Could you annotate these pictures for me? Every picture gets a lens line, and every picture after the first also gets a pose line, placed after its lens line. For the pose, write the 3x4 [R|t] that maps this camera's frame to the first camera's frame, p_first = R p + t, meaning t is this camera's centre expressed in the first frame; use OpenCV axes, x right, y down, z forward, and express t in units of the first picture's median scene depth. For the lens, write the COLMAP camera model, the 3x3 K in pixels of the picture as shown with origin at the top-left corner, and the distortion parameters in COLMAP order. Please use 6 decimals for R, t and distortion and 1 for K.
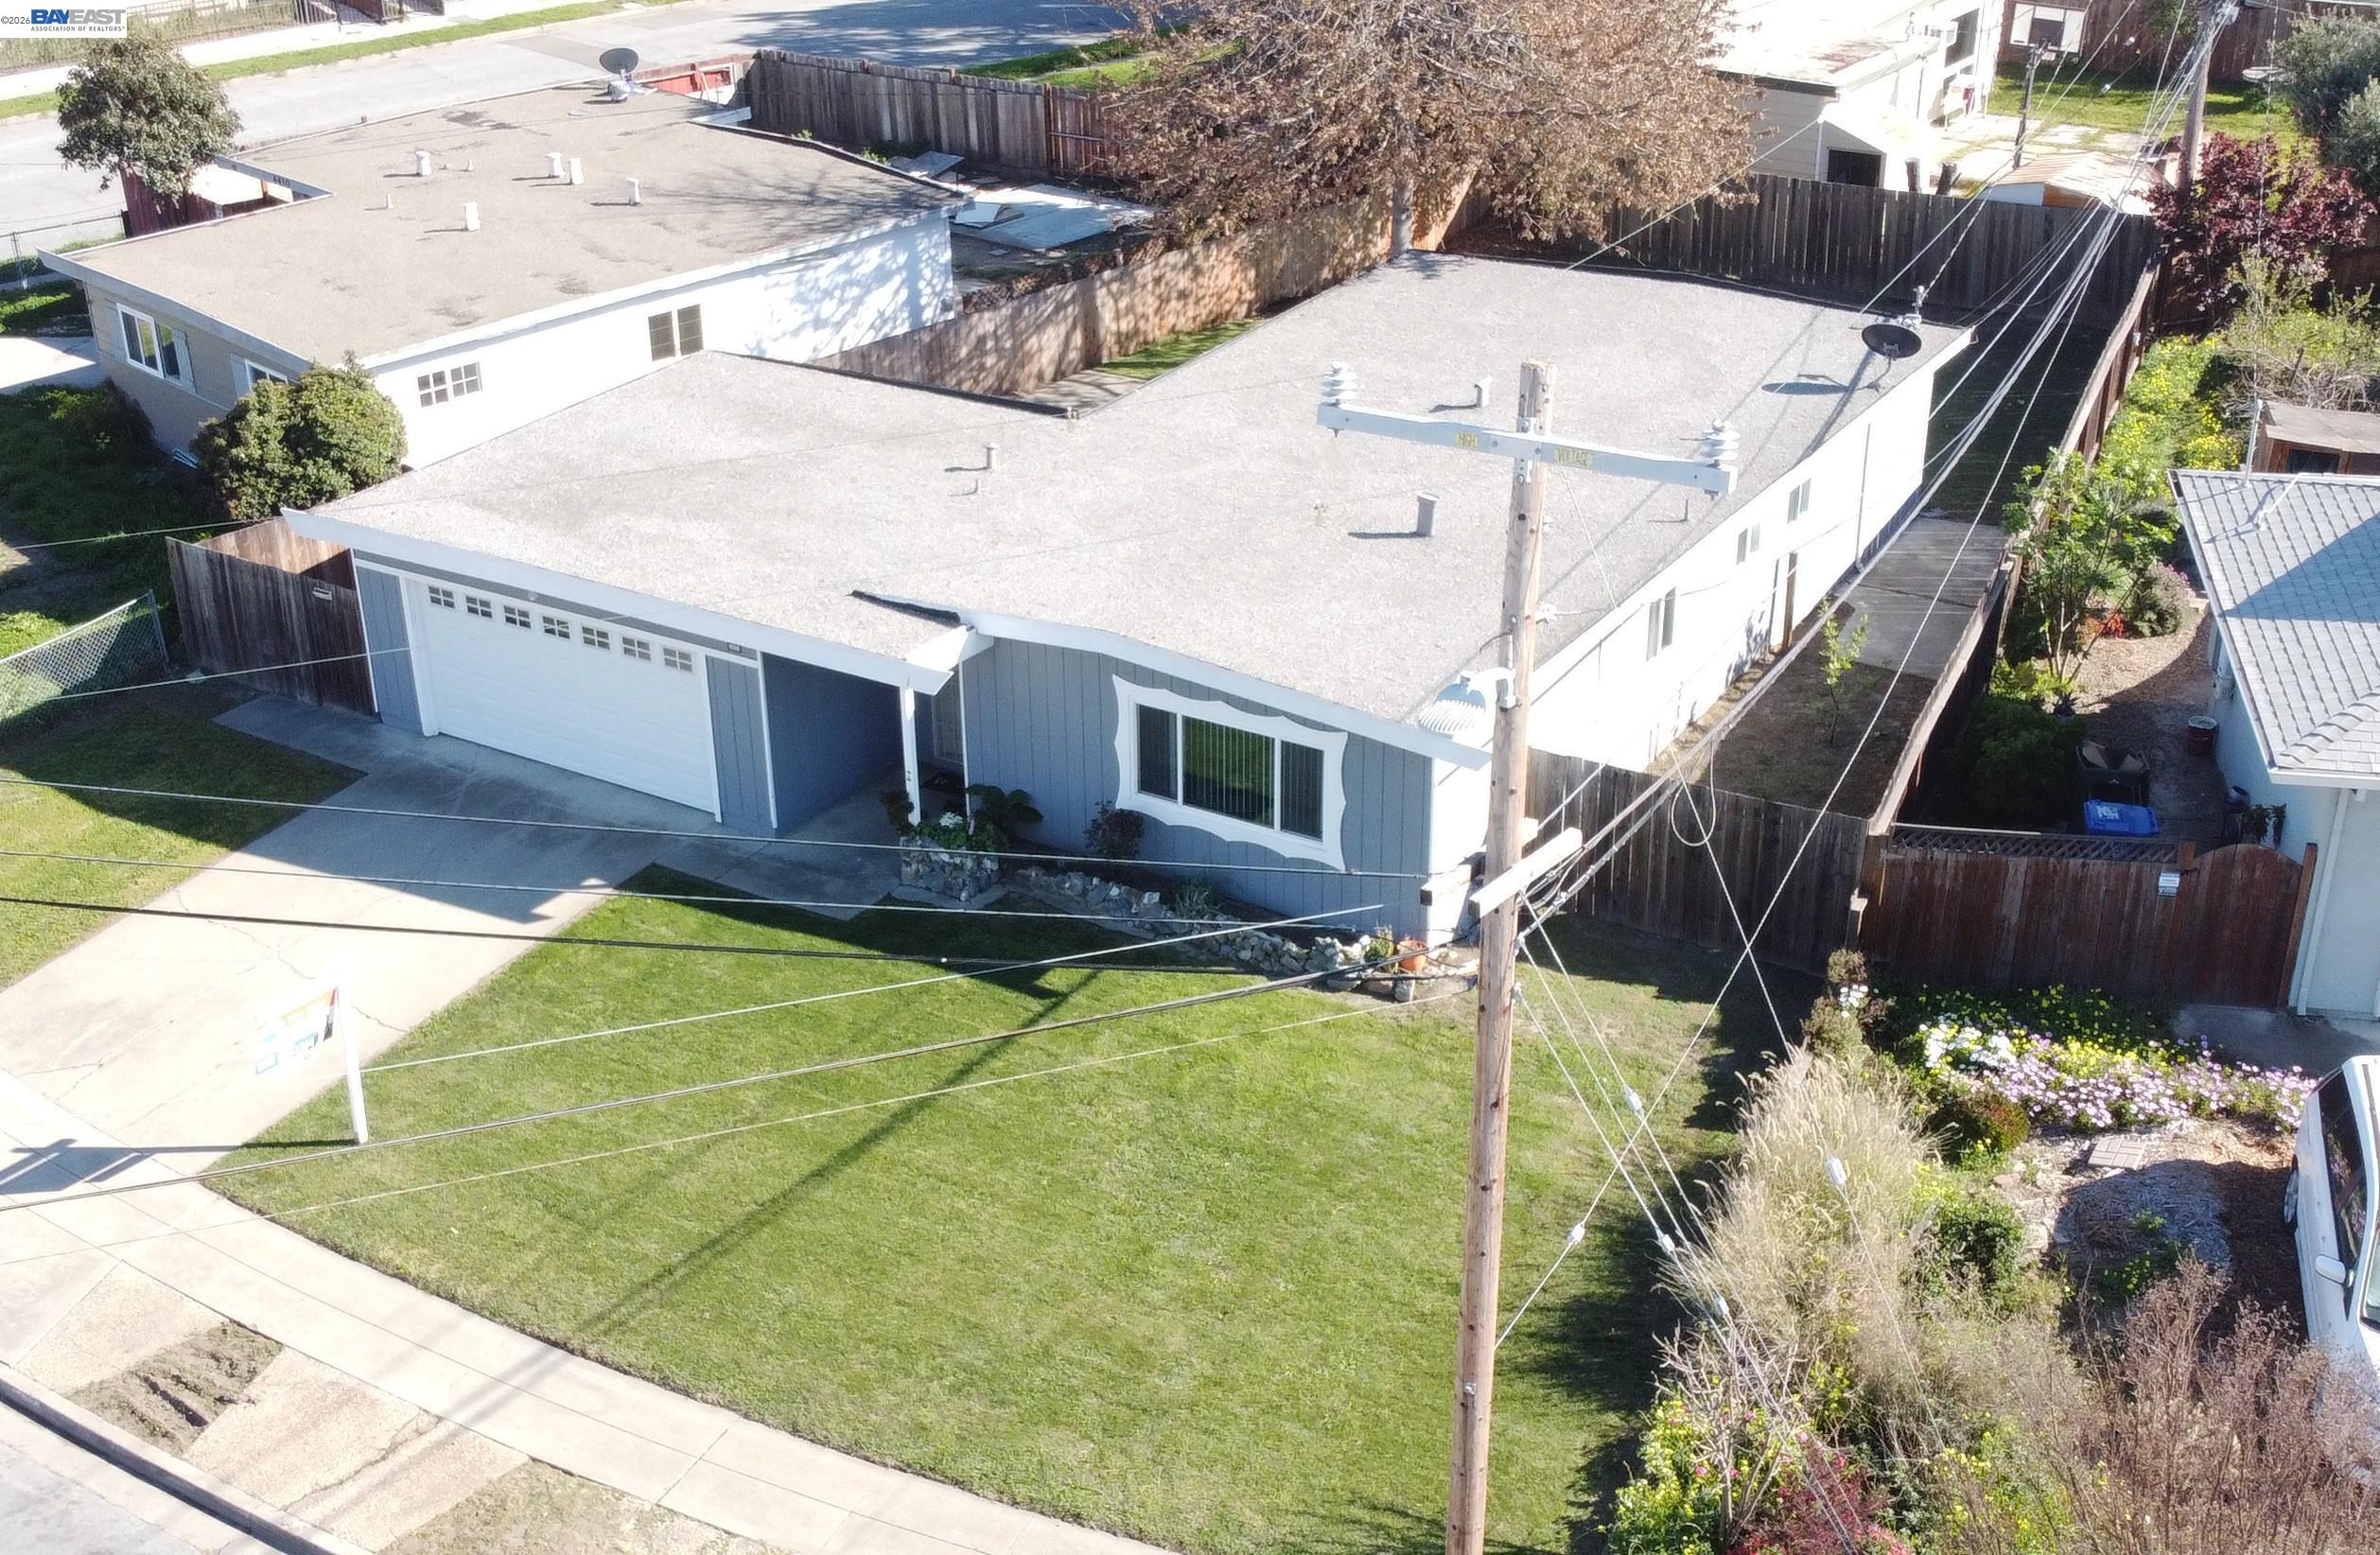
lens RADIAL K [[2933.8, 0, 1063.5], [0, 2933.8, 795.5], [0, 0, 1]] dist [-0.006285, 0.000000]
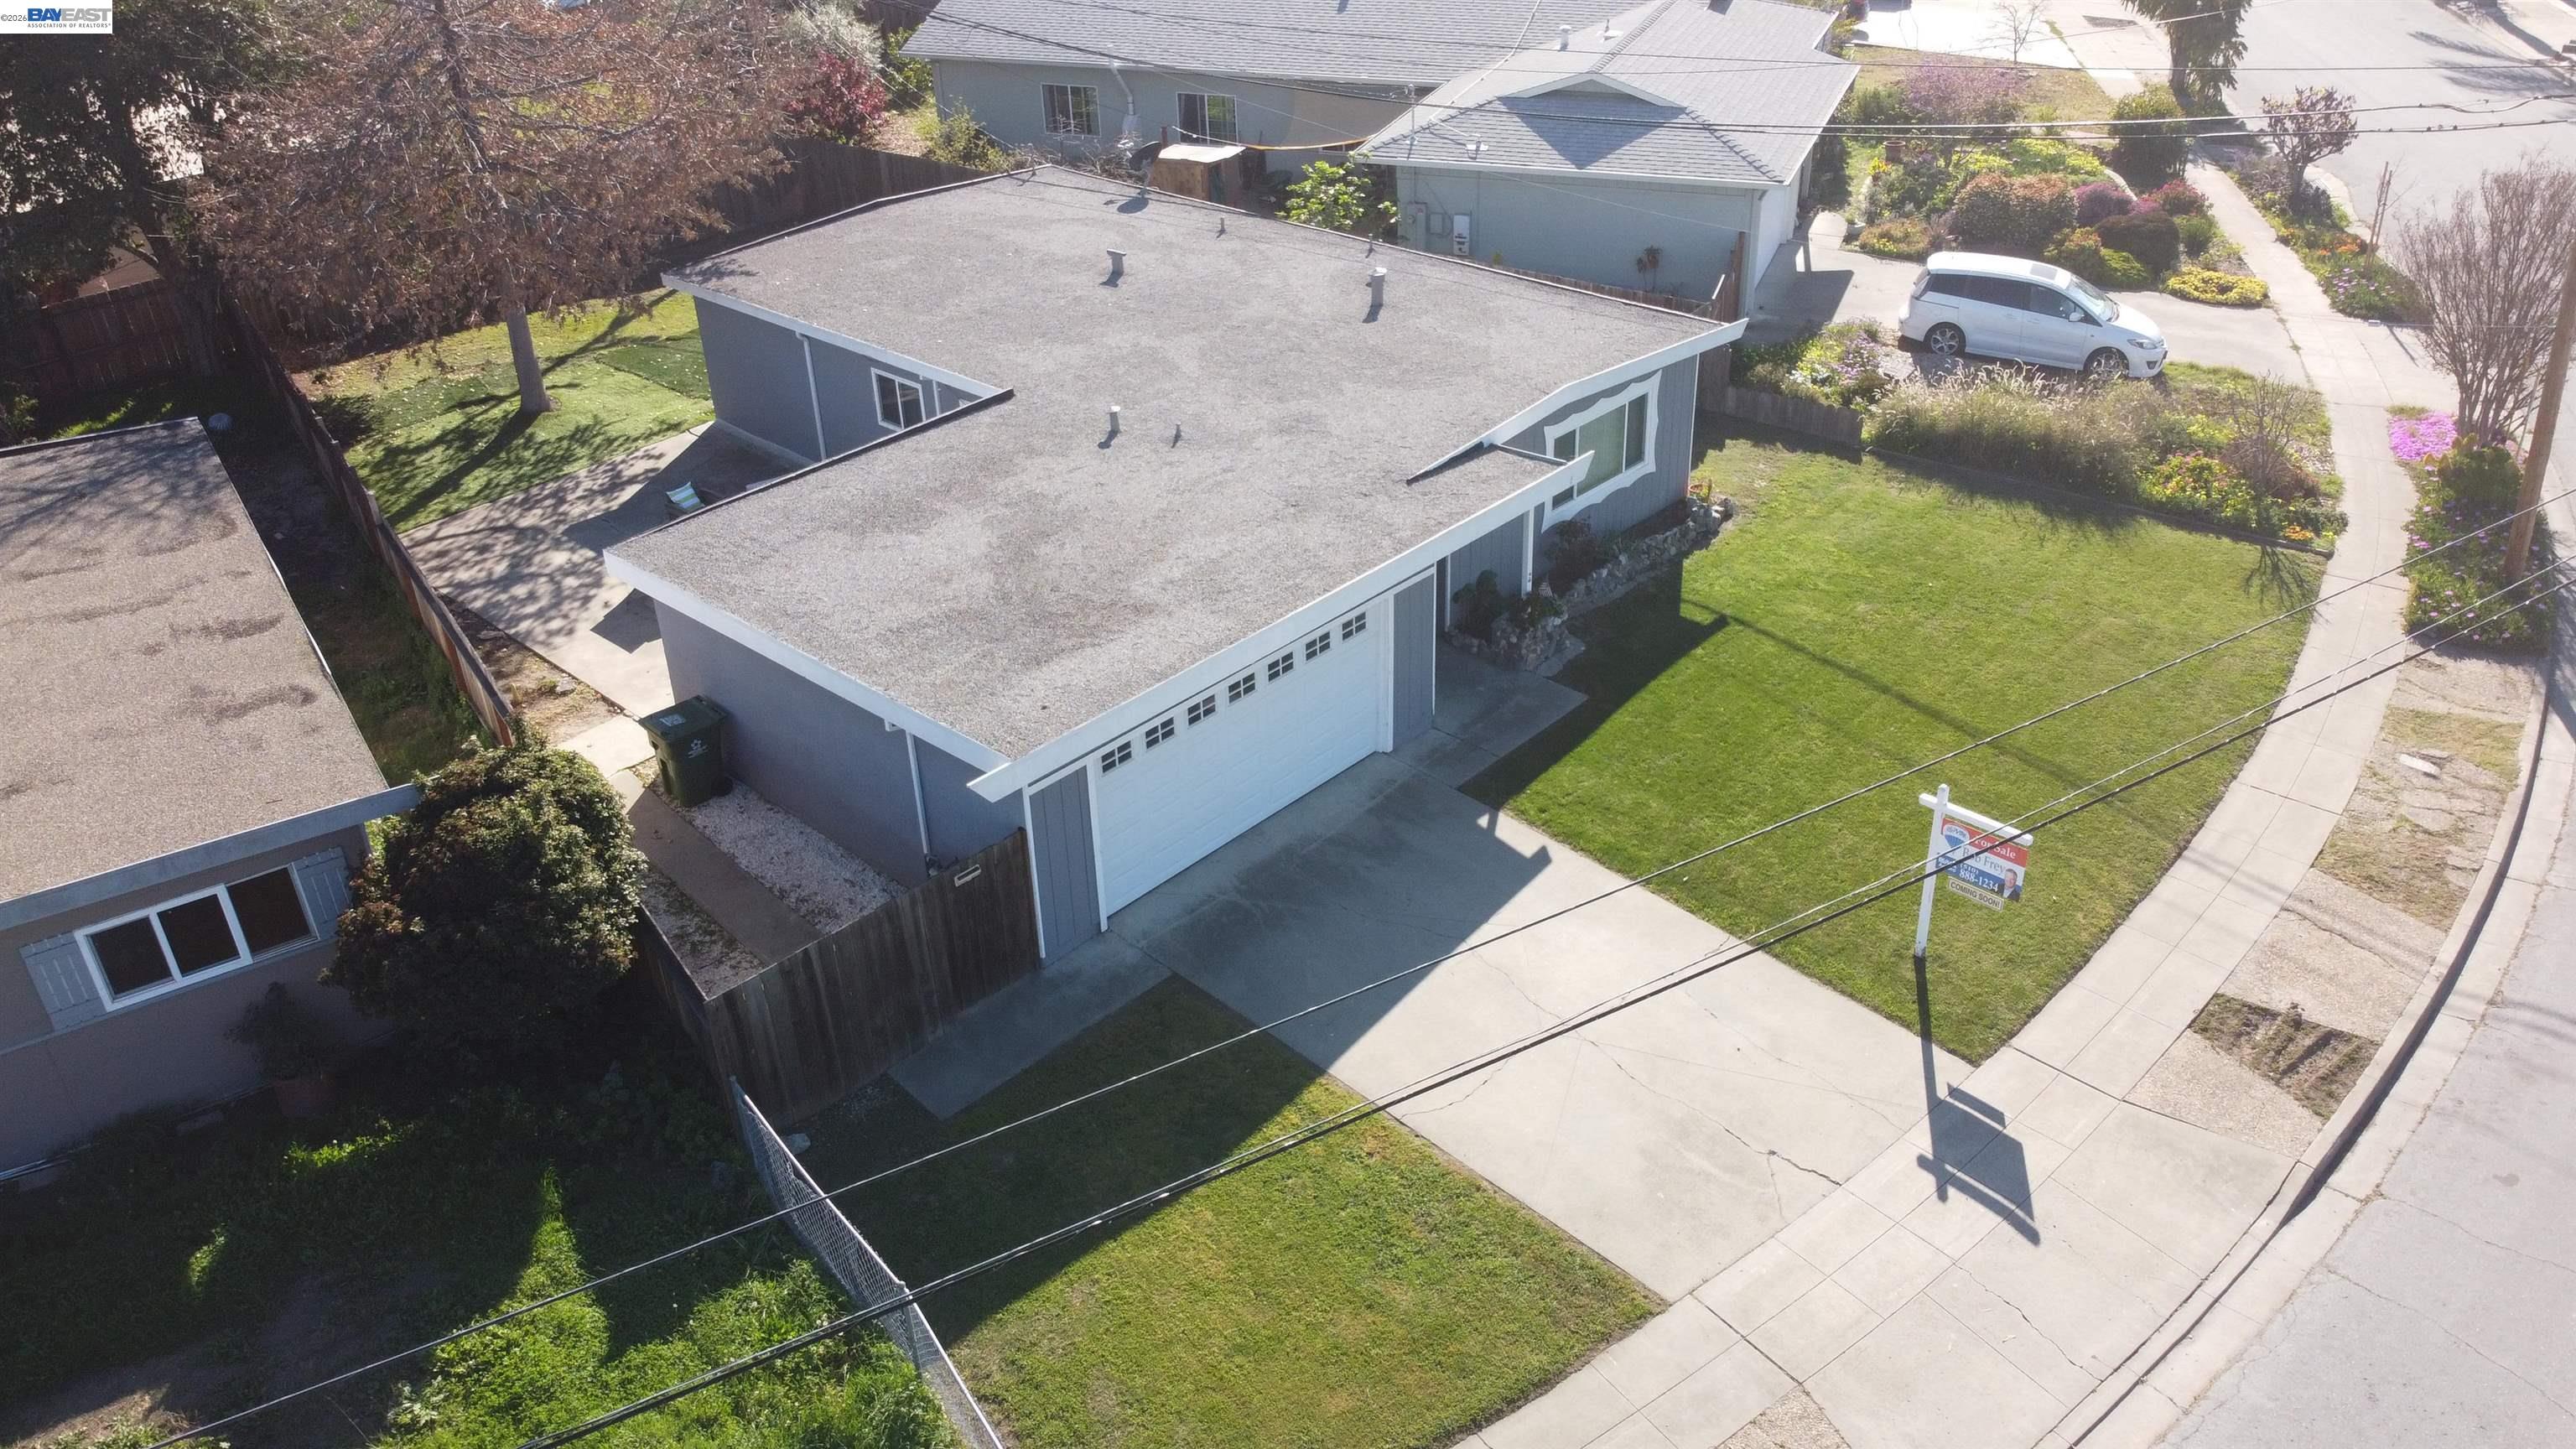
lens RADIAL K [[1934.4, 0, 1294.1], [0, 1934.4, 719.3], [0, 0, 1]] dist [0.012589, -0.015255]
pose [[0.143621, -0.476409, 0.867414, -0.764746], [0.460866, 0.807854, 0.367389, -0.288604], [-0.875772, 0.346996, 0.335585, 0.837048]]
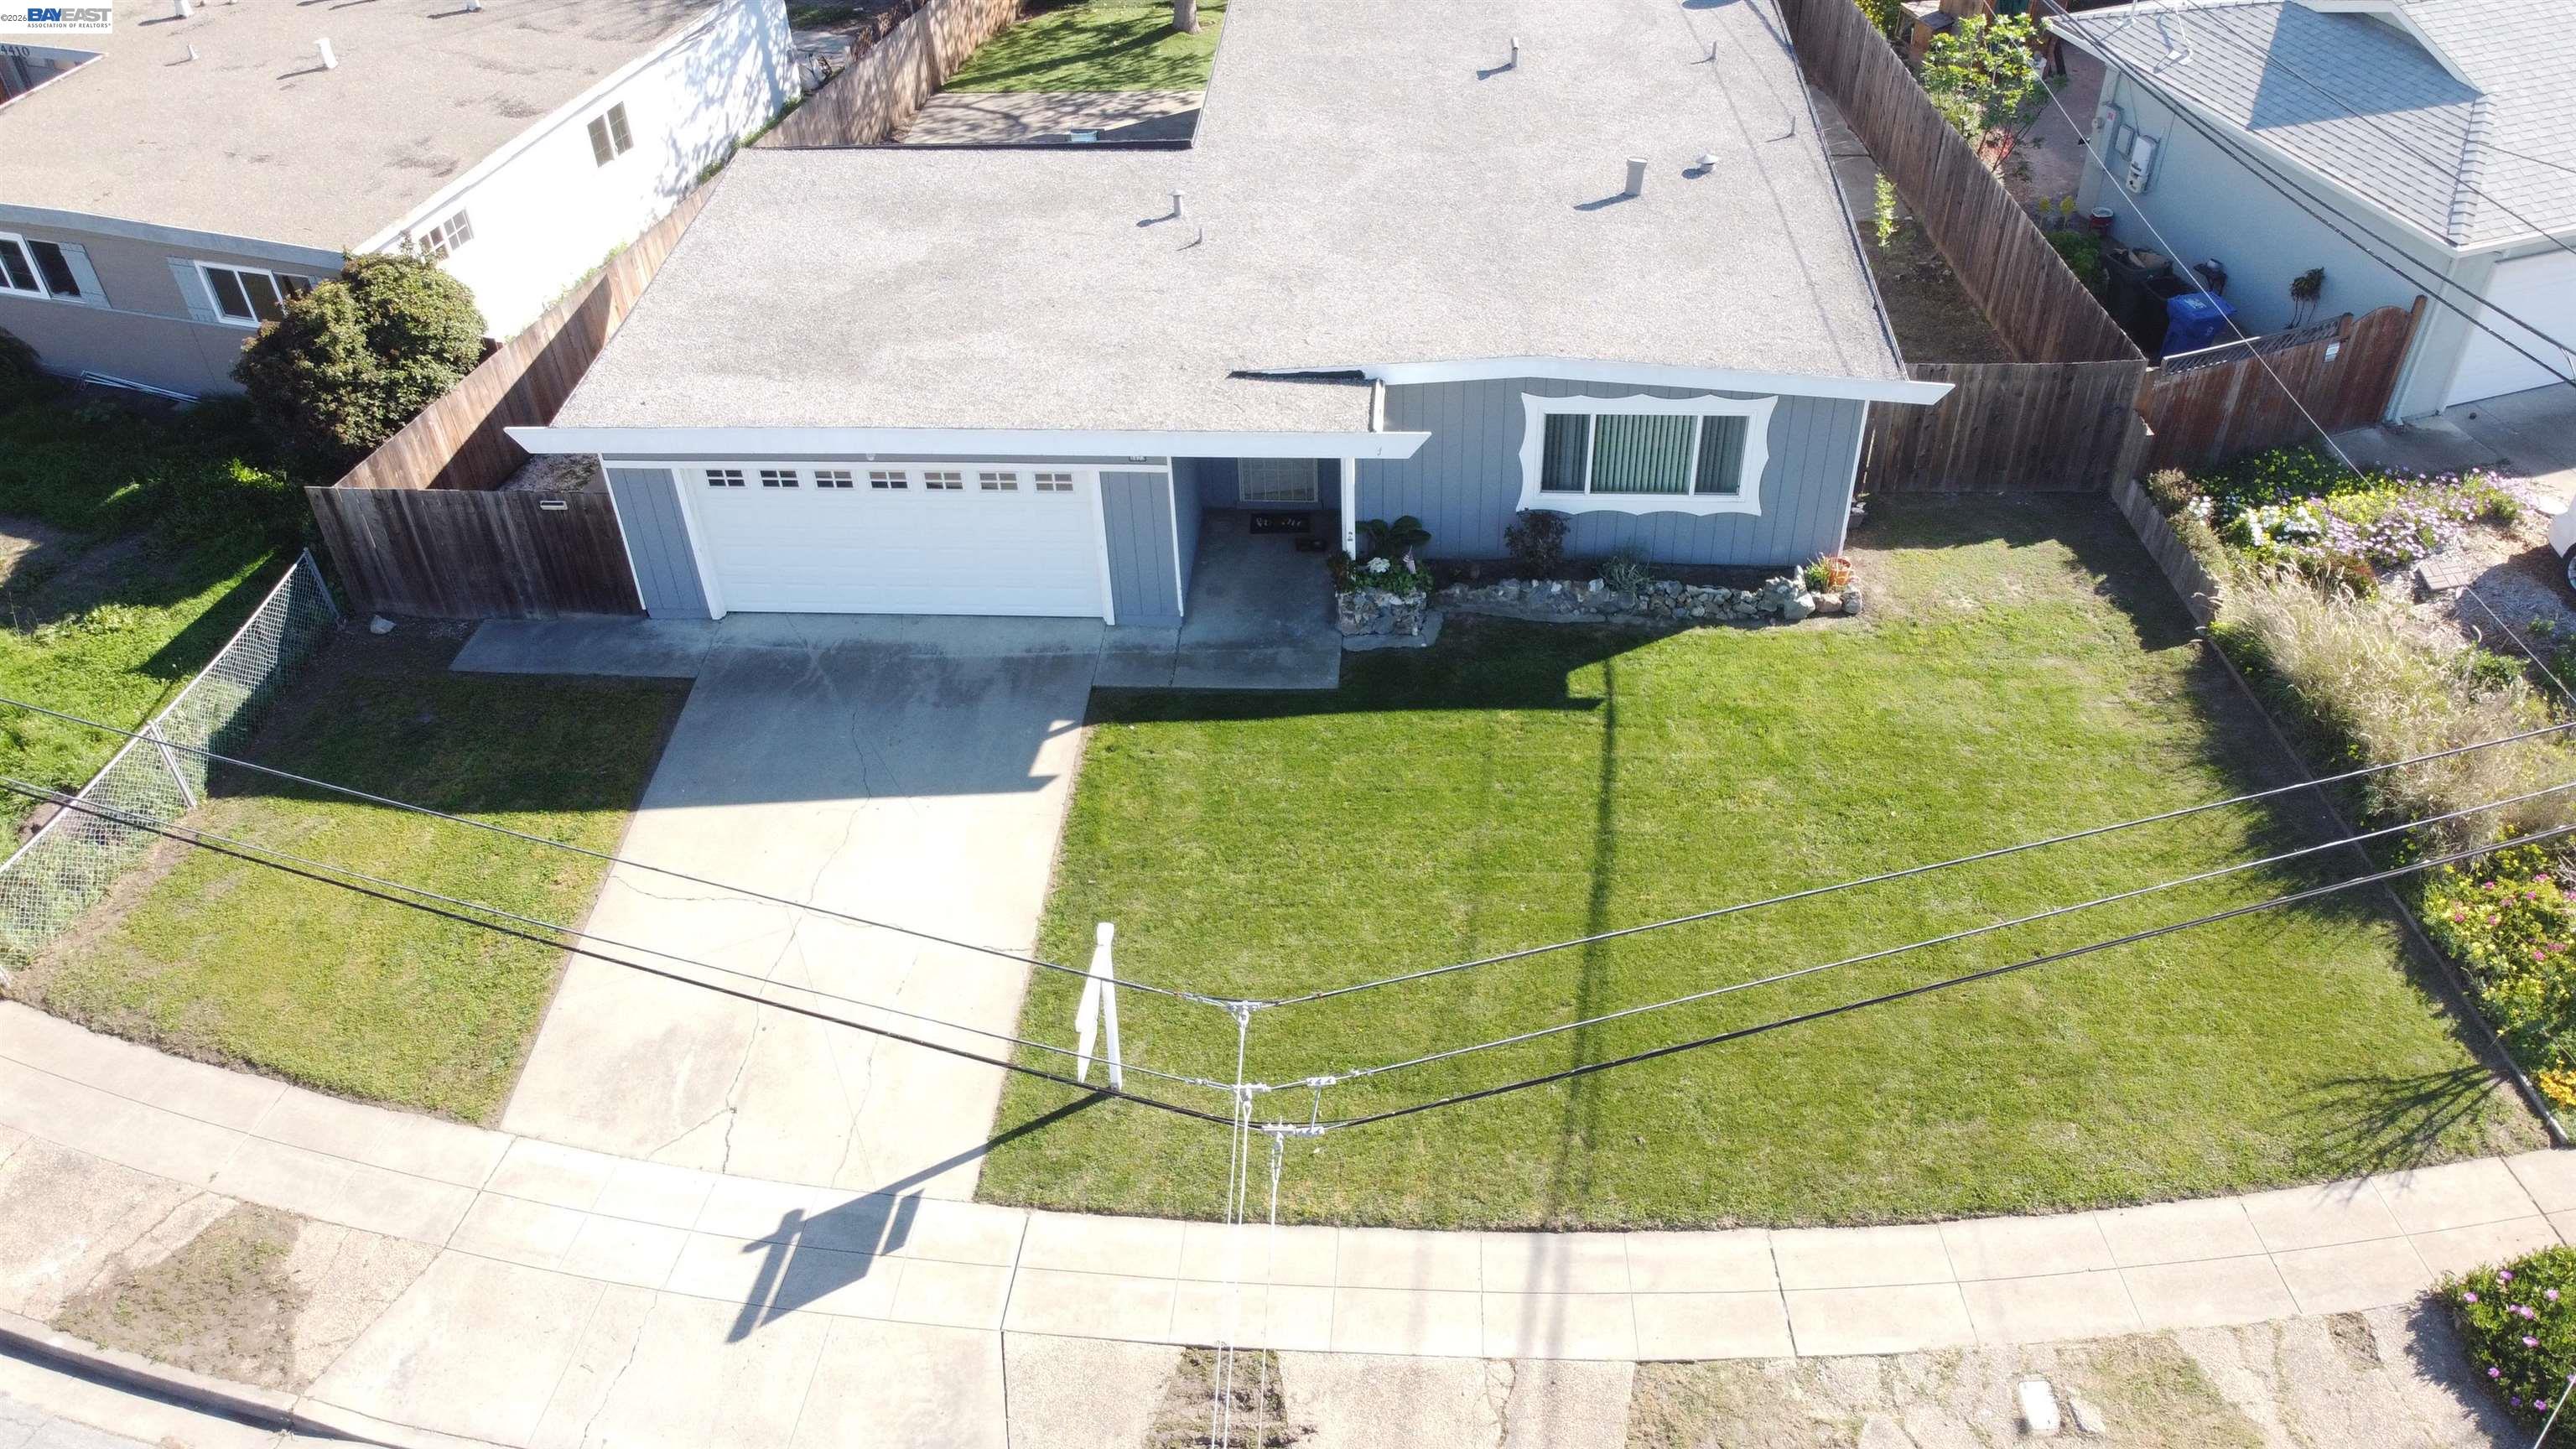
lens RADIAL K [[1934.4, 0, 1298.1], [0, 1934.4, 707.9], [0, 0, 1]] dist [0.012589, -0.015255]
pose [[0.860865, -0.315489, 0.399221, -0.358584], [0.224681, 0.939638, 0.258067, -0.129613], [-0.456540, -0.132463, 0.879786, 0.397168]]
